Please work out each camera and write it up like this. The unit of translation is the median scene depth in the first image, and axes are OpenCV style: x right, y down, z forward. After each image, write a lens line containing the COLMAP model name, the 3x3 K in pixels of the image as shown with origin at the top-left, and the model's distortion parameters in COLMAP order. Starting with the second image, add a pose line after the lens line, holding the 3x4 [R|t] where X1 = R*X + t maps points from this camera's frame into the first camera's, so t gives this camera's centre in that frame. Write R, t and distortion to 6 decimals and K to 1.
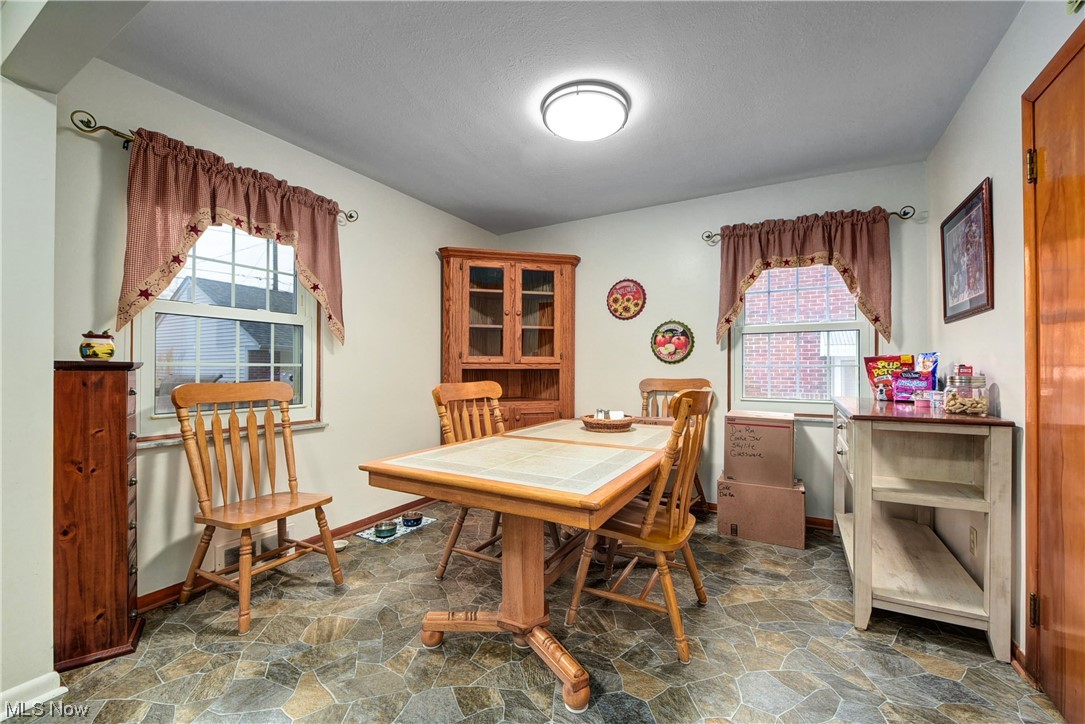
lens RADIAL K [[433.2, 0, 544.6], [0, 433.2, 364.9], [0, 0, 1]] dist [-0.008083, -0.000071]
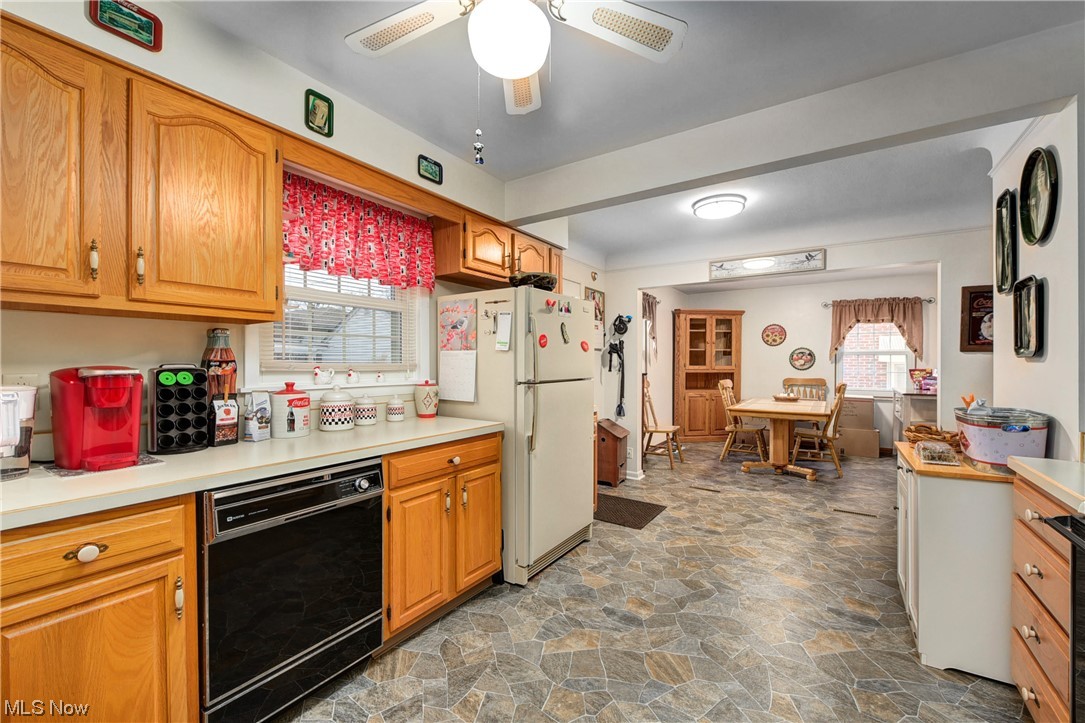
lens RADIAL K [[433.2, 0, 544.6], [0, 433.2, 364.4], [0, 0, 1]] dist [-0.008083, -0.000071]
pose [[0.997255, 0.002682, -0.073993, -0.746469], [-0.002033, 0.999959, 0.008838, -0.046553], [0.074014, -0.008663, 0.997220, -1.044664]]
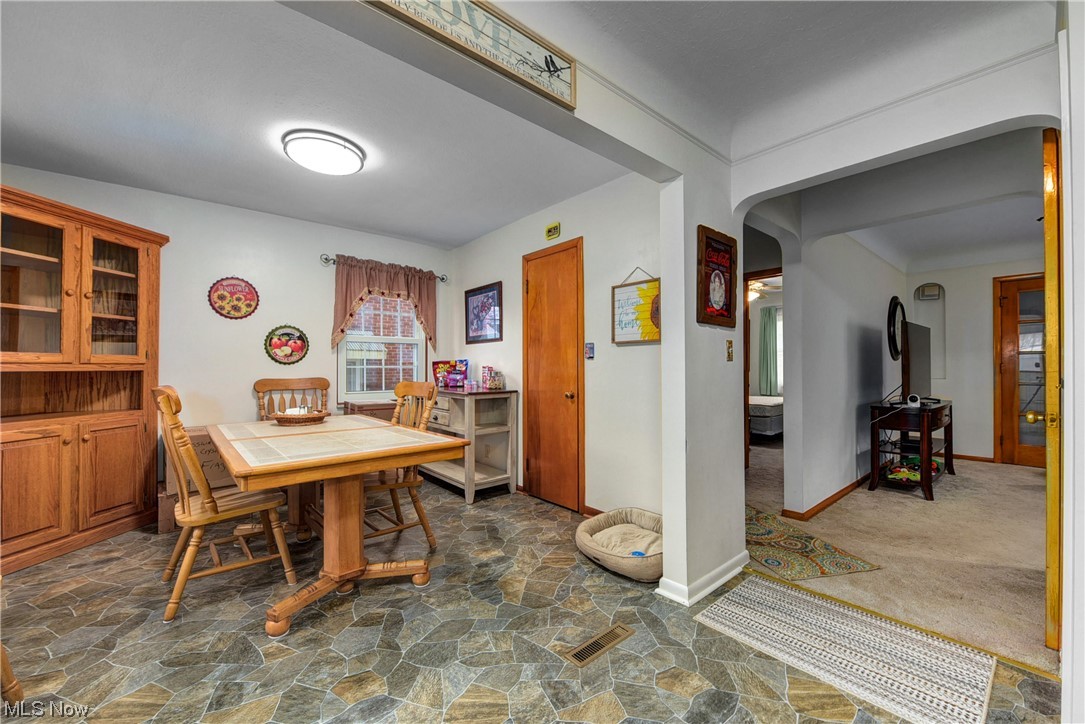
lens RADIAL K [[433.2, 0, 544.6], [0, 433.2, 364.9], [0, 0, 1]] dist [-0.008083, -0.000071]
pose [[0.334598, 0.002761, 0.942357, -0.562356], [-0.002425, 0.999995, -0.002069, -0.001653], [-0.942358, -0.001593, 0.334603, 0.026064]]
